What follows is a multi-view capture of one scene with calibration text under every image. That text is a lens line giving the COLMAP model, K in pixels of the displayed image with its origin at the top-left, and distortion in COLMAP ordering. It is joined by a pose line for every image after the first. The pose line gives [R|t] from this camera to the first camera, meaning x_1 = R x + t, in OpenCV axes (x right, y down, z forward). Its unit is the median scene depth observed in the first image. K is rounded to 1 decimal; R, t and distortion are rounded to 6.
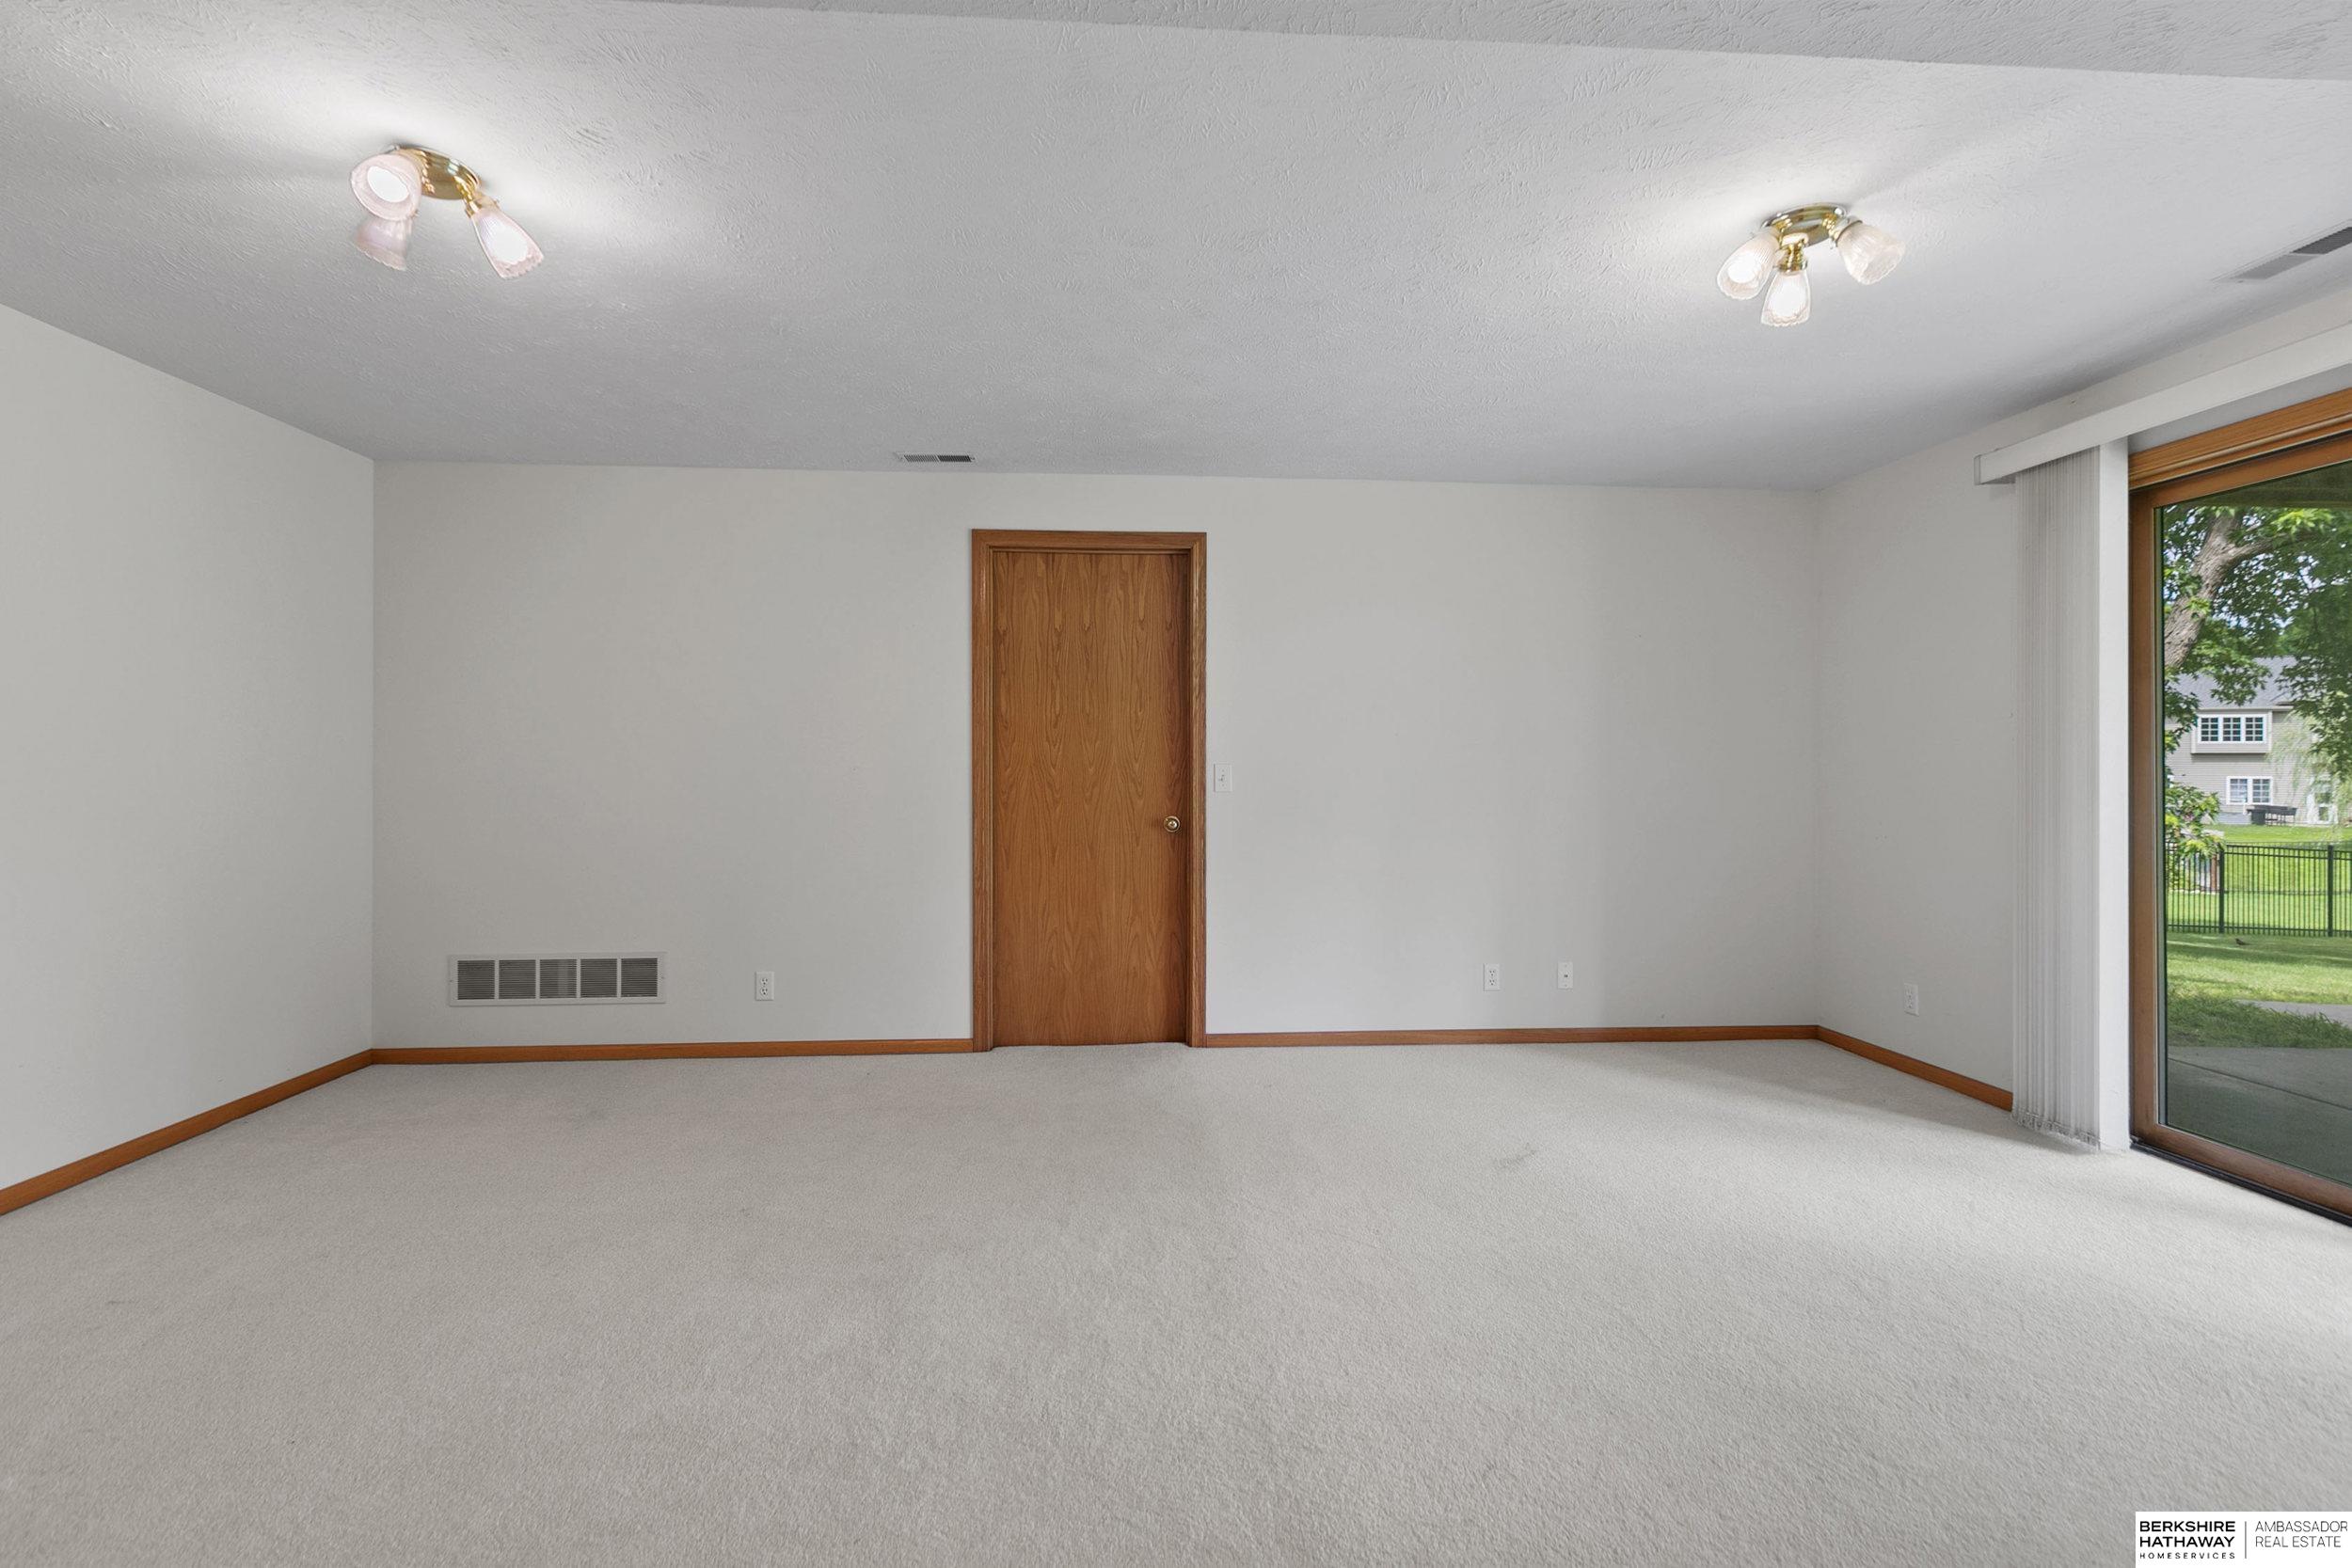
lens RADIAL K [[1084.7, 0, 1167.6], [0, 1084.7, 774.9], [0, 0, 1]] dist [-0.001810, -0.000806]
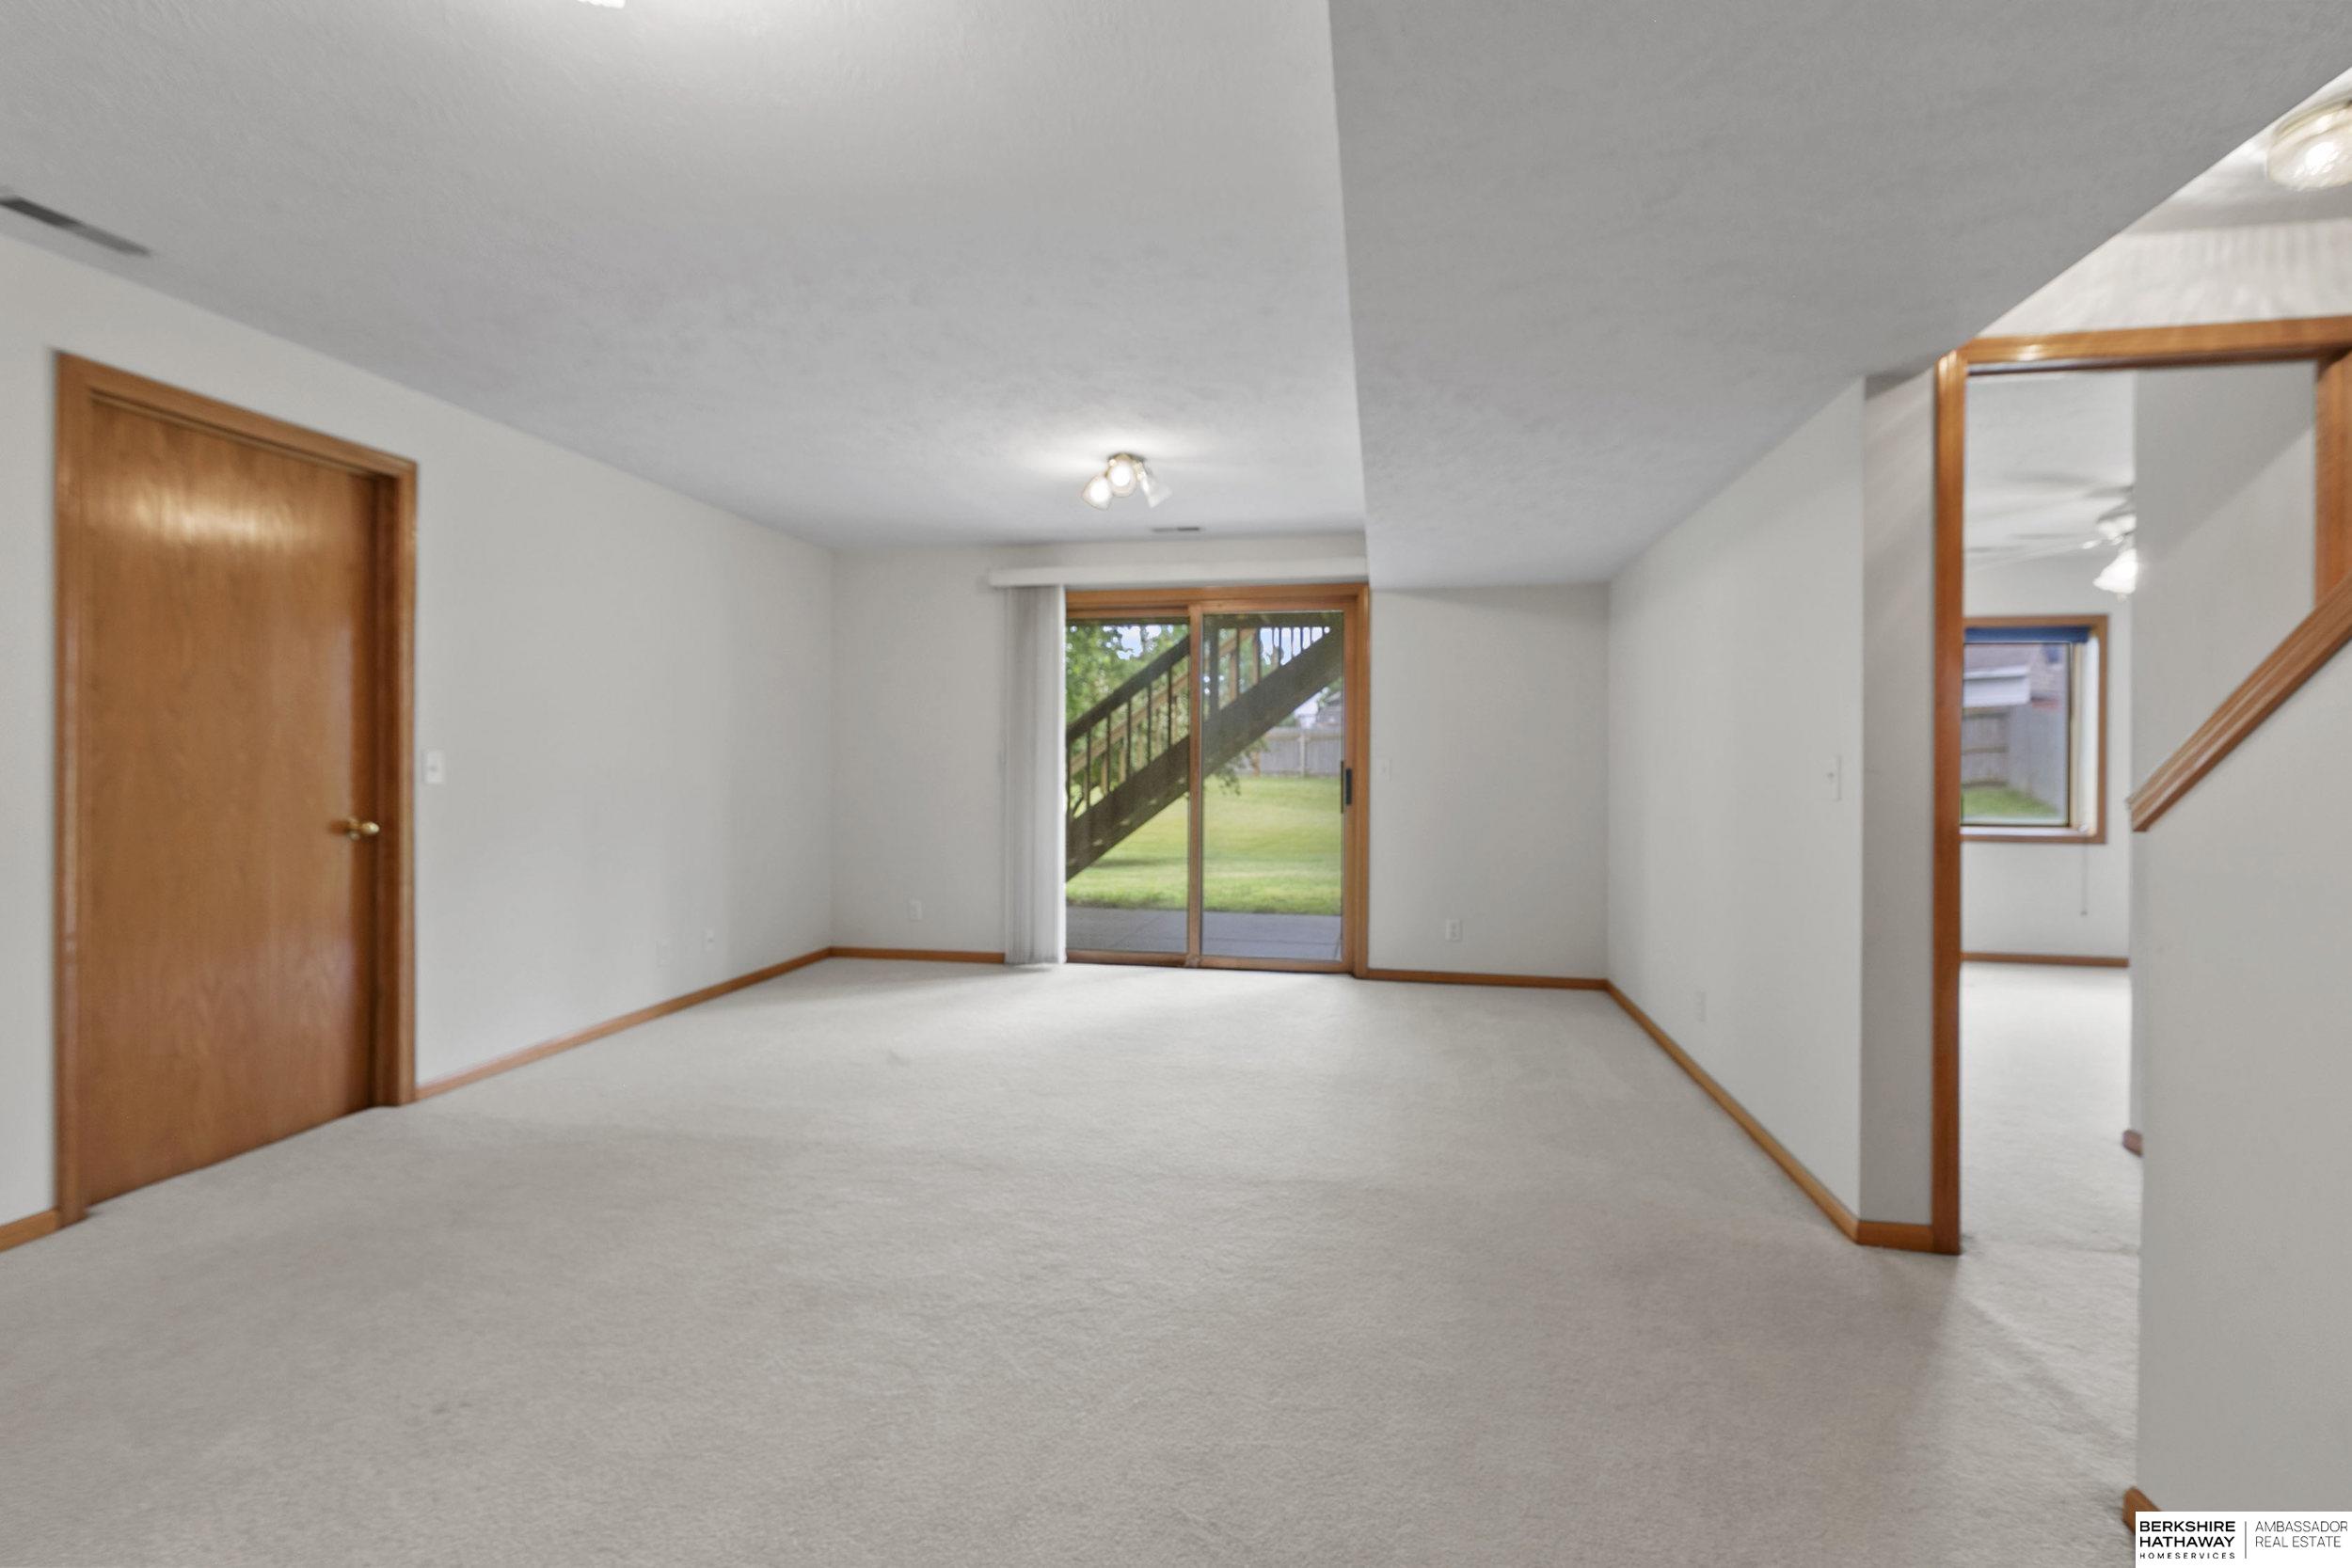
lens RADIAL K [[1084.7, 0, 1170.2], [0, 1084.7, 773.8], [0, 0, 1]] dist [-0.001810, -0.000806]
pose [[0.227350, -0.009052, 0.973771, -0.619308], [0.002215, 0.999959, 0.008779, 0.001356], [-0.973810, 0.000161, 0.227361, 0.267744]]
